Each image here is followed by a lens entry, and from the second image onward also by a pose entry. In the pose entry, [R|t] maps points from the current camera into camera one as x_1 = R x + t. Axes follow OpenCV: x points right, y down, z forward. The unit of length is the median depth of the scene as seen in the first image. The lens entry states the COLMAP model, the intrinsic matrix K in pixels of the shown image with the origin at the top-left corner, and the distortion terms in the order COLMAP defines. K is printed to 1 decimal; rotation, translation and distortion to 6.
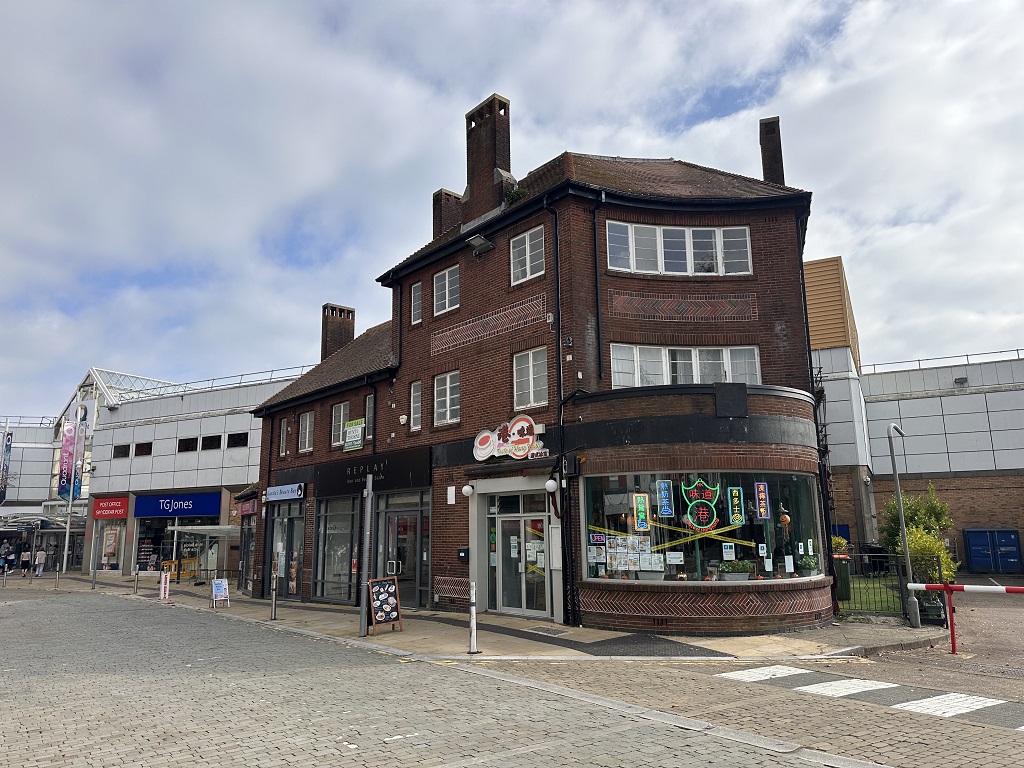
lens RADIAL K [[741.2, 0, 512.0], [0, 741.2, 384.0], [0, 0, 1]] dist [0.100127, -0.138552]
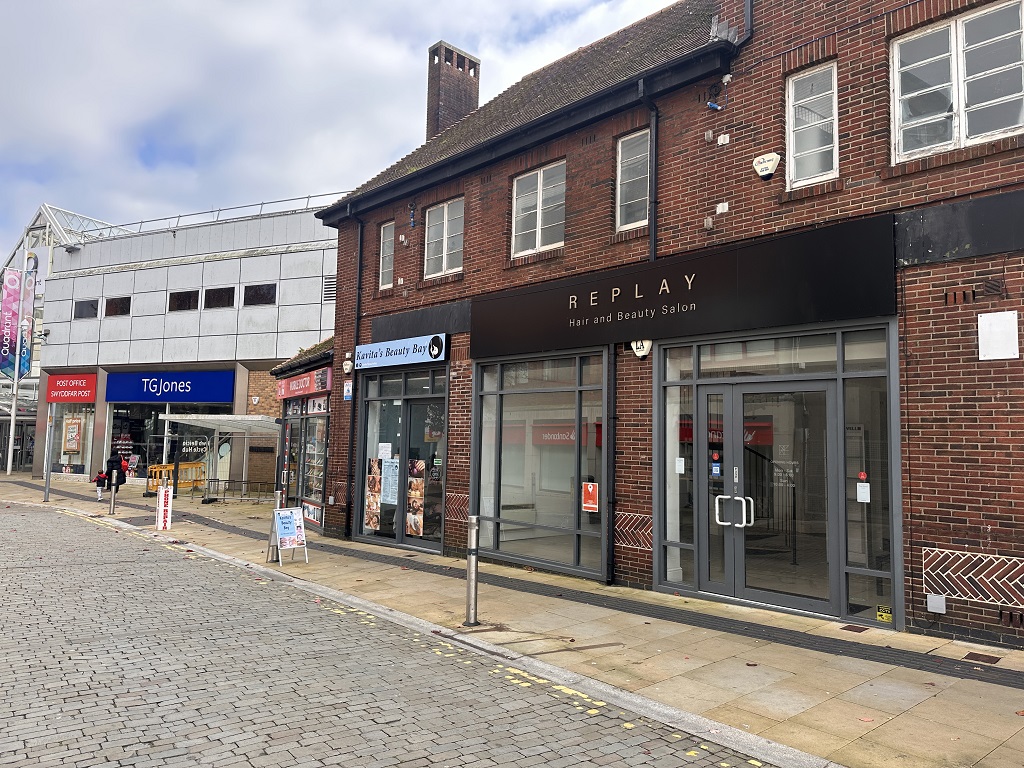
lens RADIAL K [[741.2, 0, 512.0], [0, 741.2, 384.0], [0, 0, 1]] dist [0.100127, -0.138552]
pose [[0.998294, 0.042486, 0.040048, -0.166145], [-0.046647, 0.992898, 0.109440, 0.072120], [-0.035114, -0.111122, 0.993186, 0.317401]]
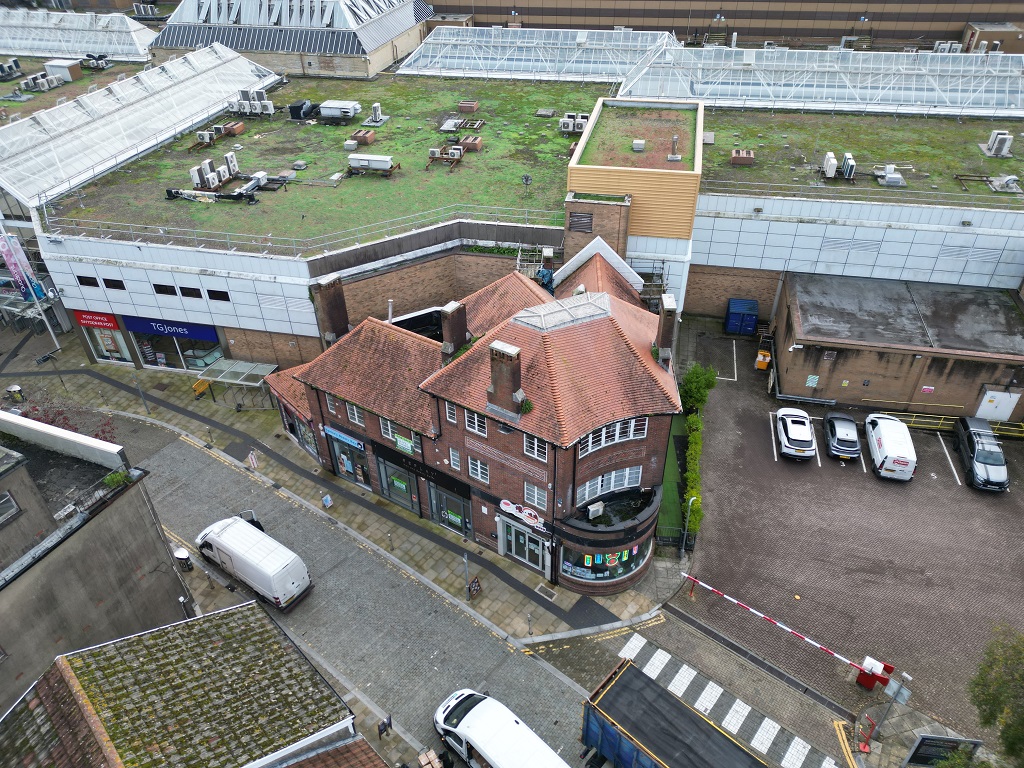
lens RADIAL K [[713.4, 0, 512.0], [0, 713.4, 384.0], [0, 0, 1]] dist [0.213693, -0.211776]
pose [[0.966703, -0.155029, 0.203595, -0.174030], [-0.040089, 0.694034, 0.718825, -0.728186], [-0.252741, -0.703052, 0.664710, -0.023415]]
